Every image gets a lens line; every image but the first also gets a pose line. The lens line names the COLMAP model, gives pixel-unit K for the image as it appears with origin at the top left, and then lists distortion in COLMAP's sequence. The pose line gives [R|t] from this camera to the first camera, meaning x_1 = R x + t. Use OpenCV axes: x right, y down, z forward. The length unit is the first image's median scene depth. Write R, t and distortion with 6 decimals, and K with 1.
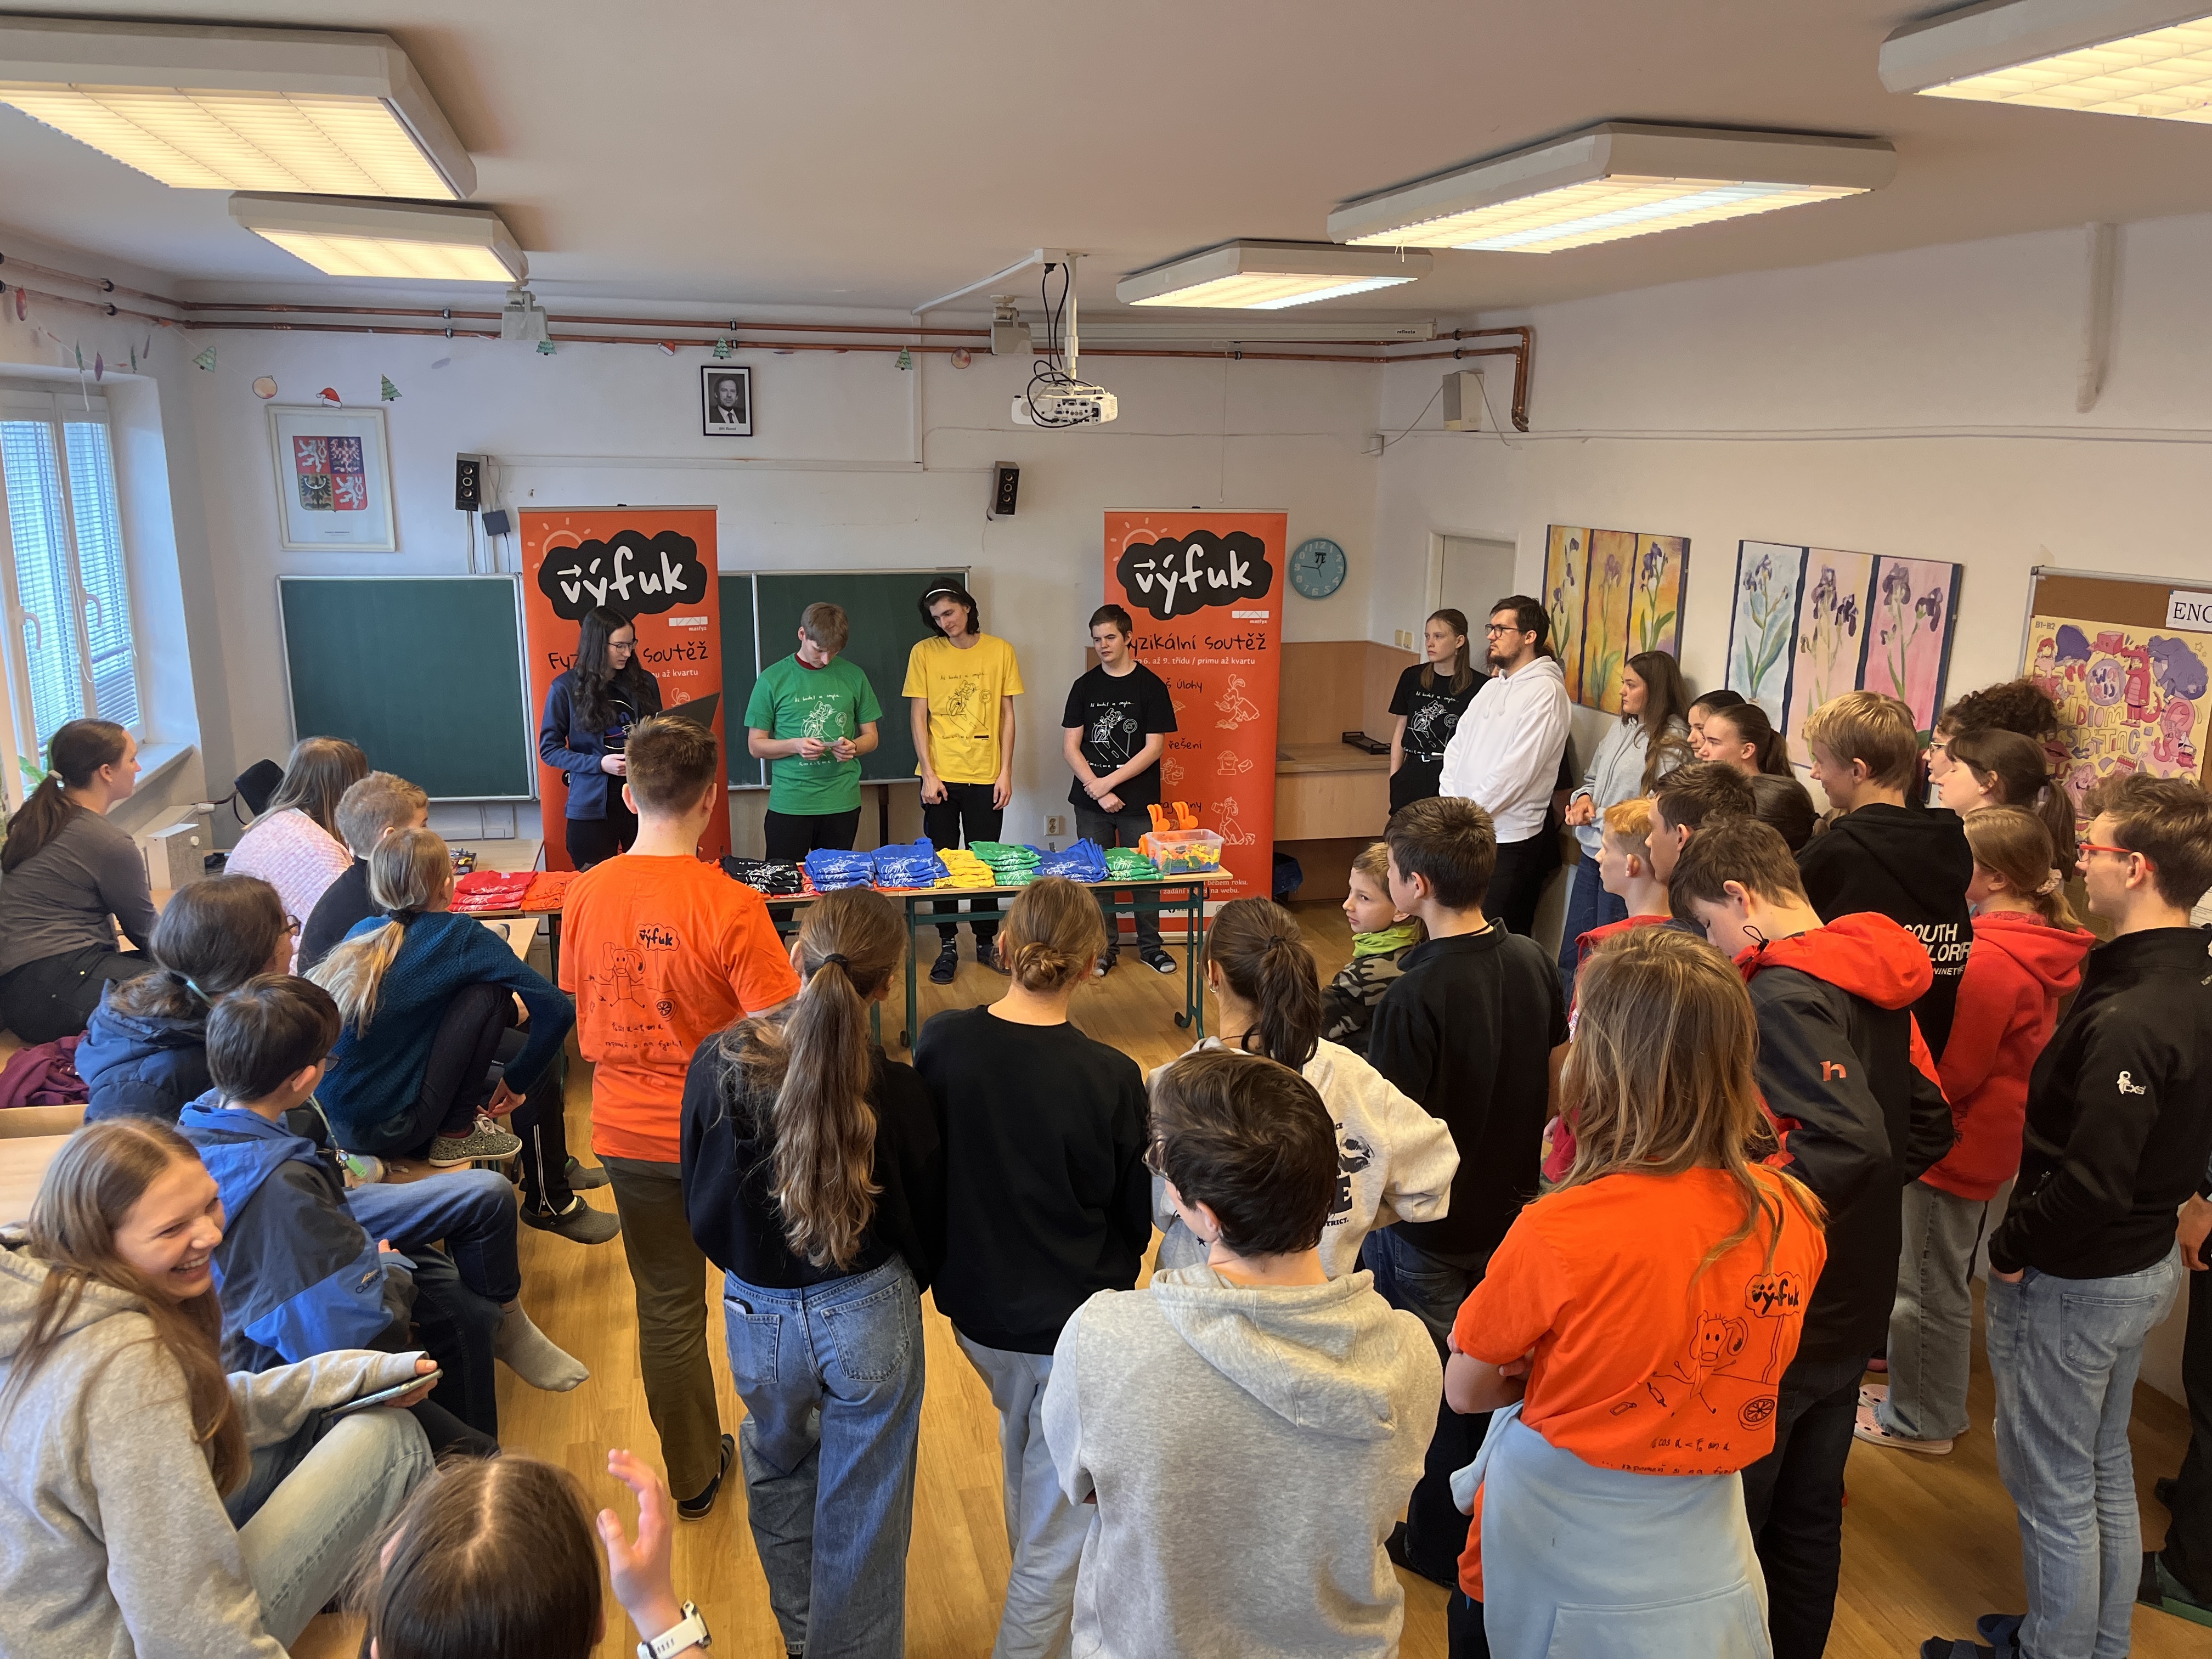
lens RADIAL K [[1663.7, 0, 1084.7], [0, 1663.7, 842.4], [0, 0, 1]] dist [0.003361, -0.007010]
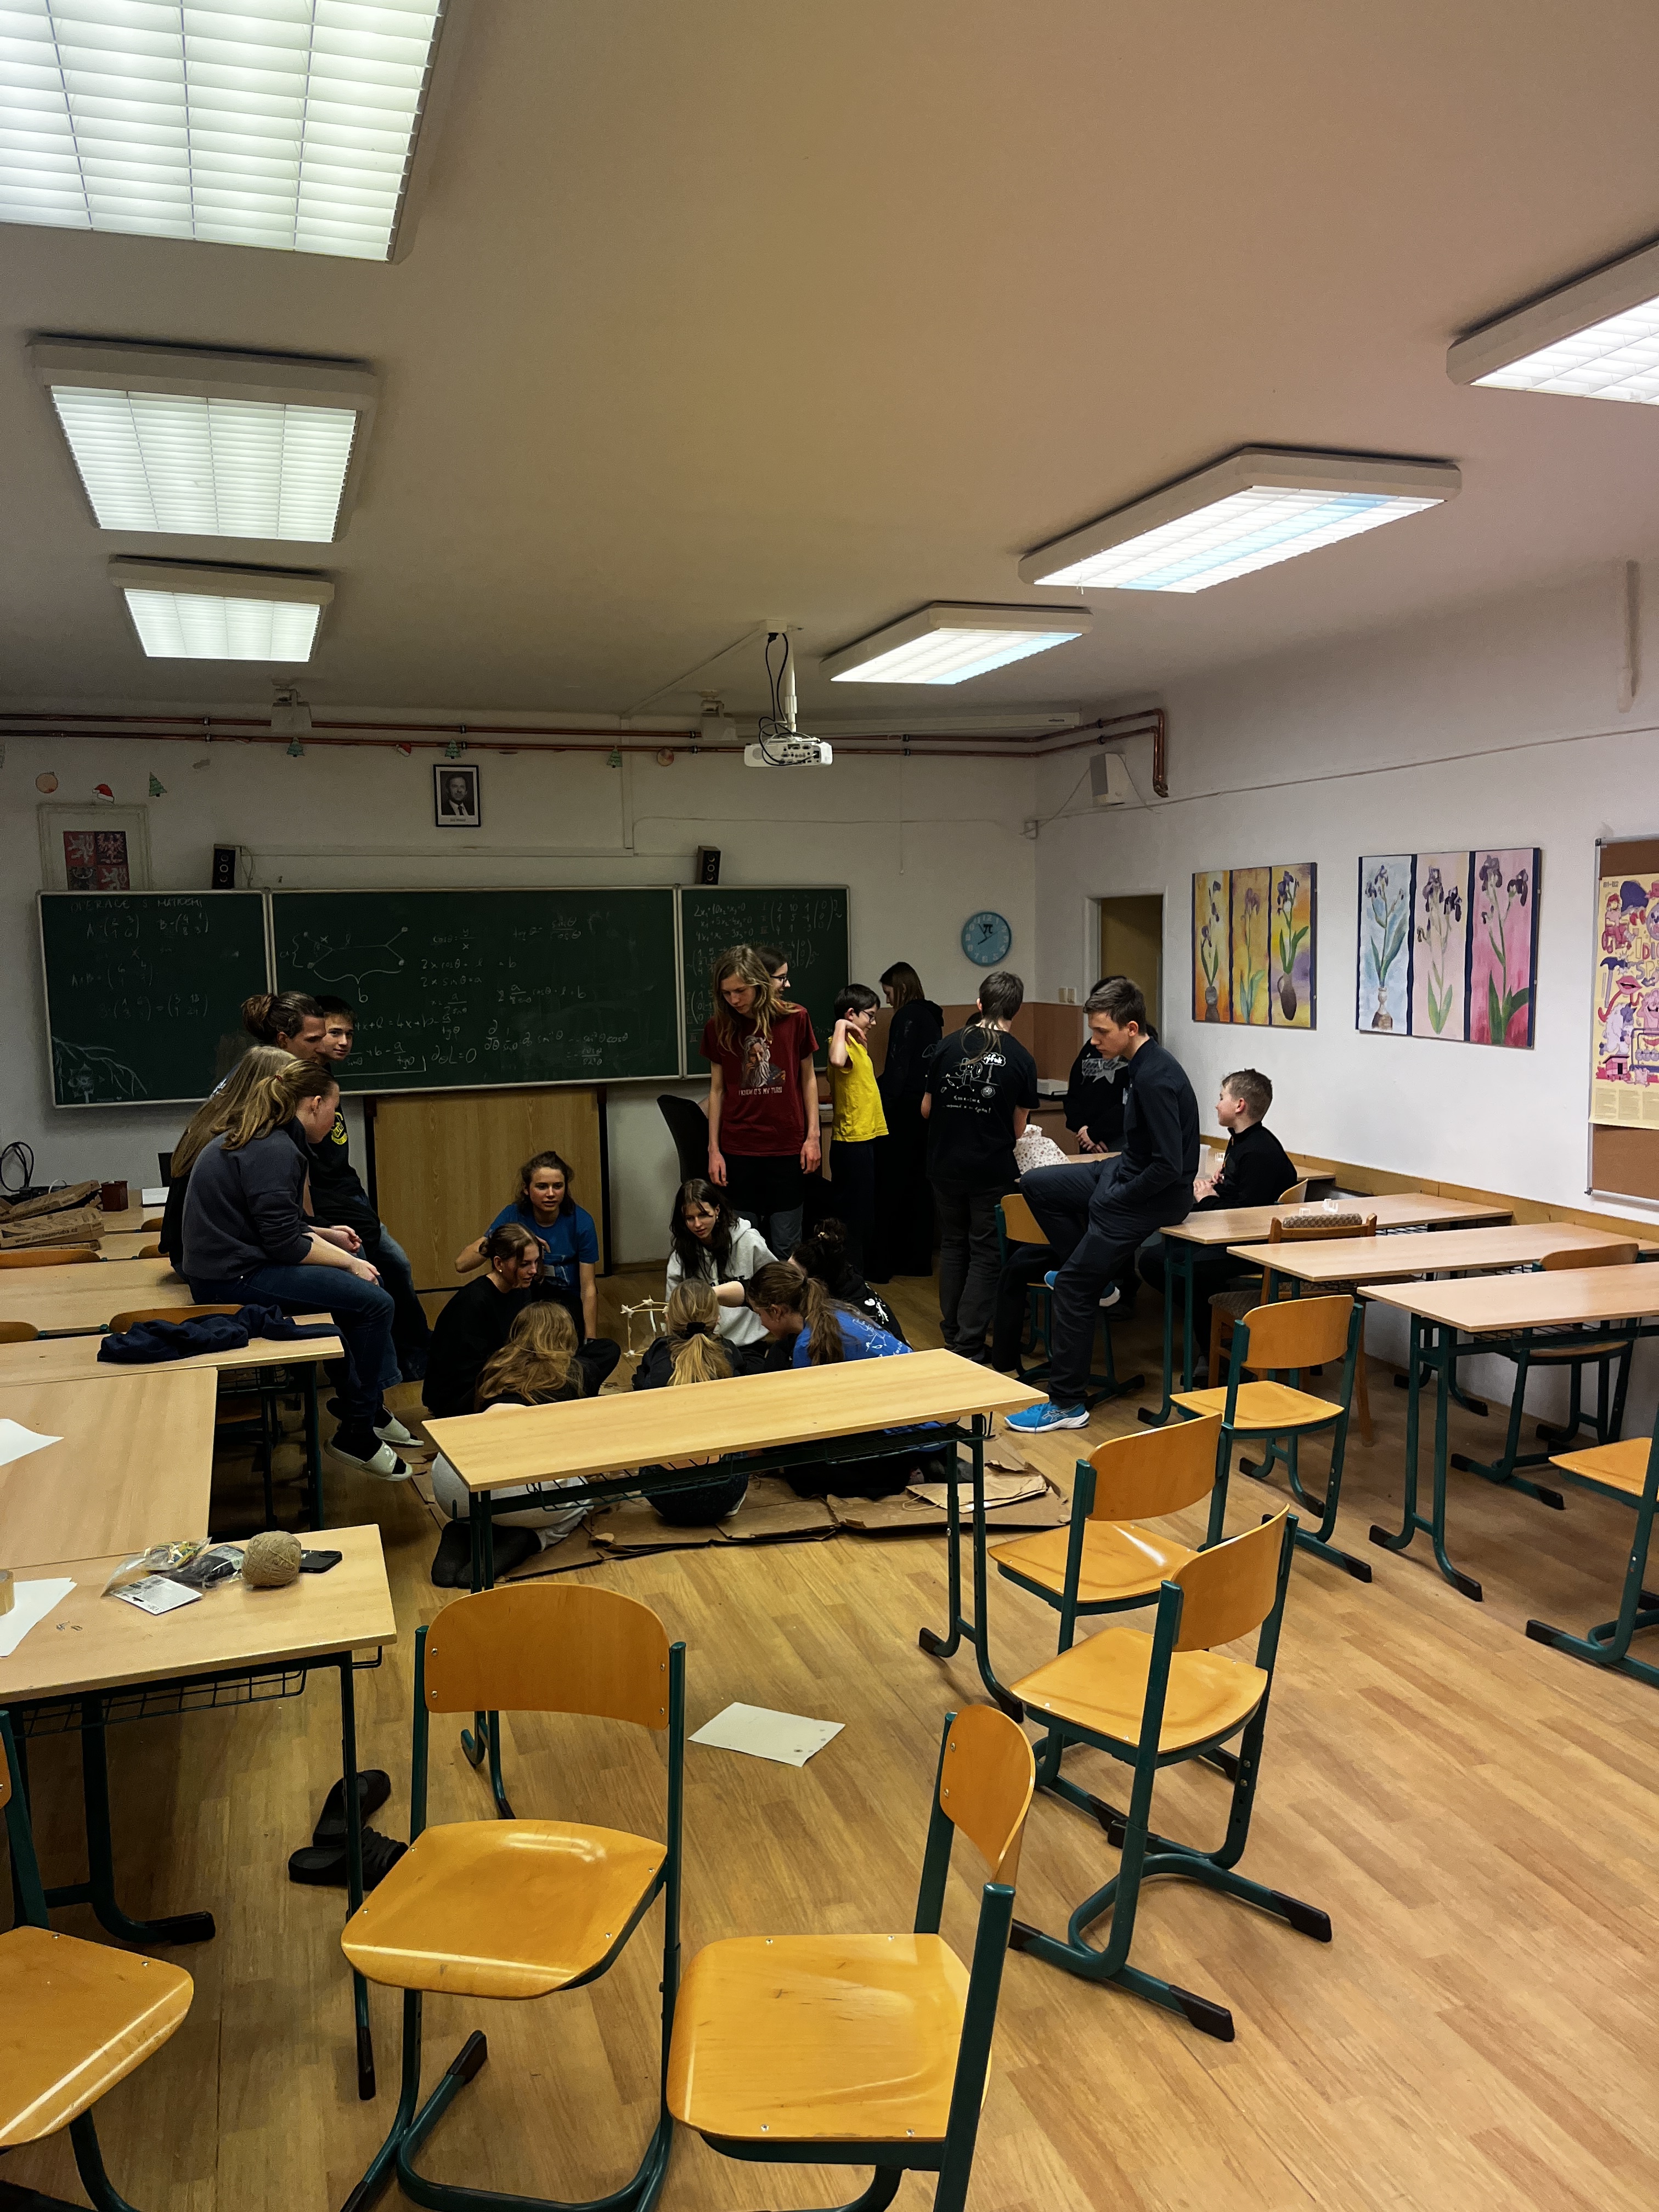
lens RADIAL K [[1674.1, 0, 825.8], [0, 1674.1, 1095.9], [0, 0, 1]] dist [0.013884, -0.024504]
pose [[0.997098, -0.037584, 0.066199, -0.057410], [0.046212, 0.989897, -0.134048, 0.107941], [-0.060492, 0.136718, 0.988761, -0.109056]]
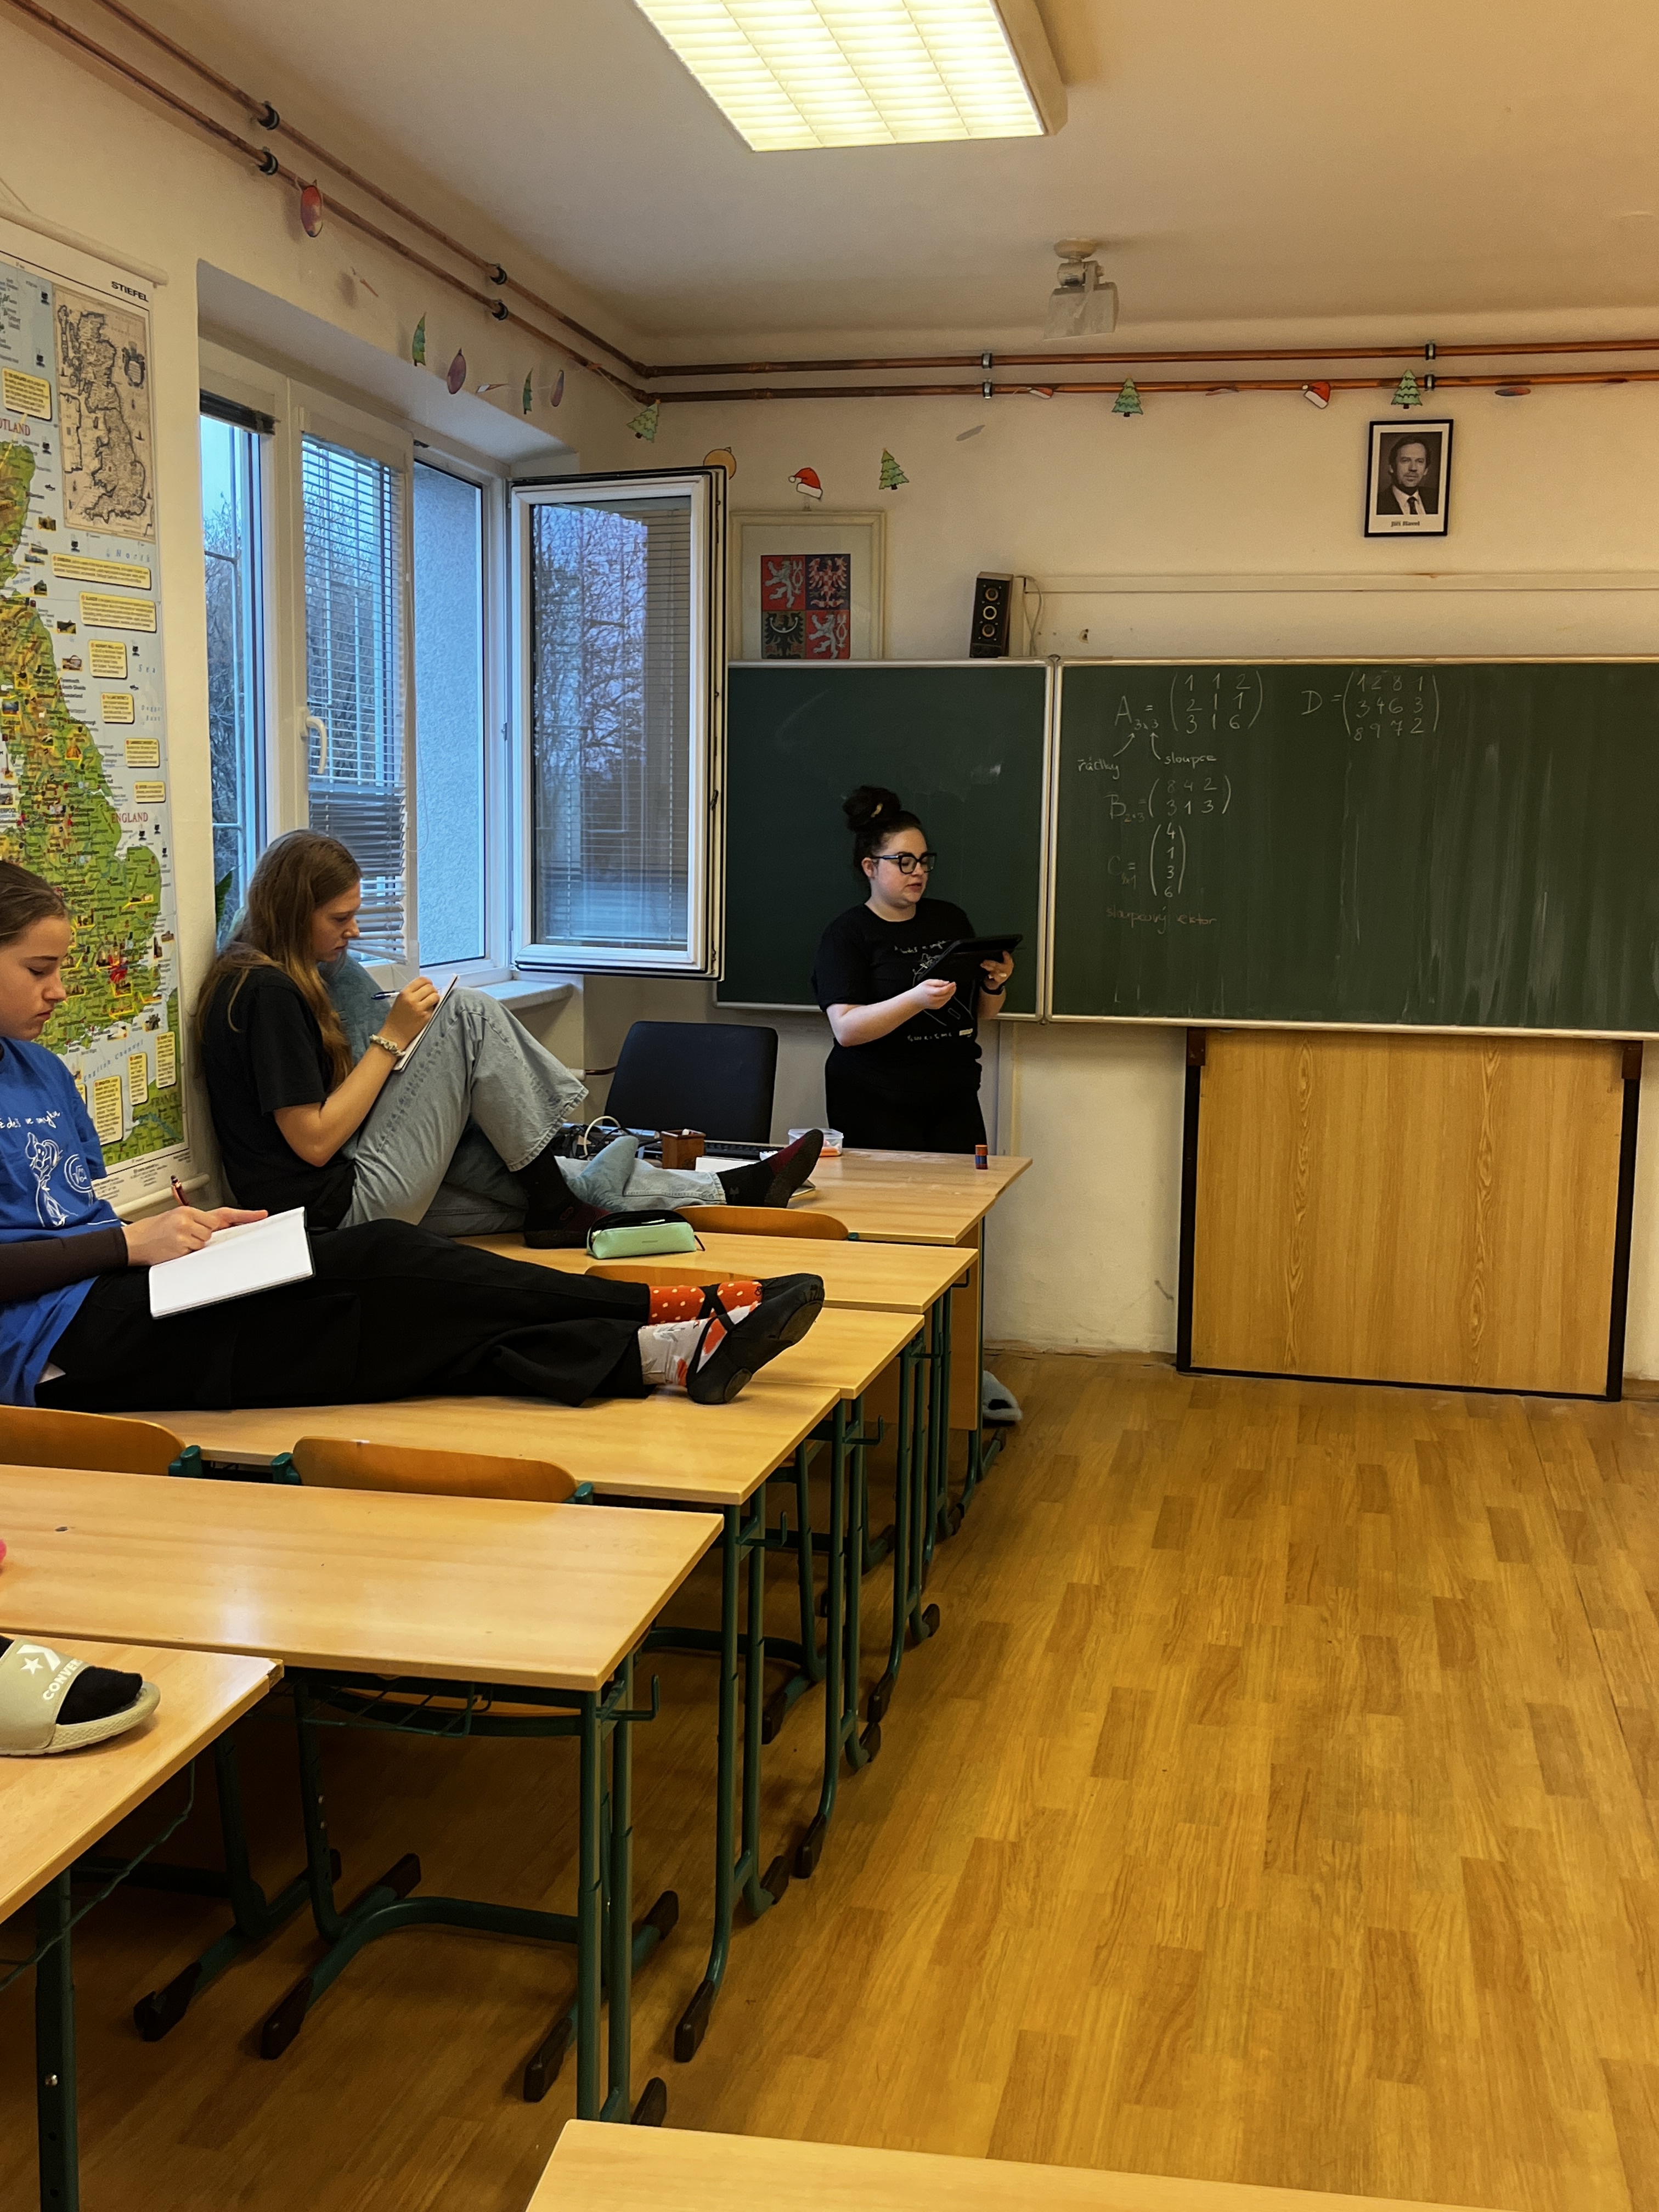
lens RADIAL K [[2165.7, 0, 843.3], [0, 2165.7, 1149.4], [0, 0, 1]] dist [-0.002403, 0.000000]
pose [[0.892667, 0.065348, -0.445954, -0.036404], [-0.105100, 0.992337, -0.064966, 0.054880], [0.438291, 0.104863, 0.892695, 0.266844]]
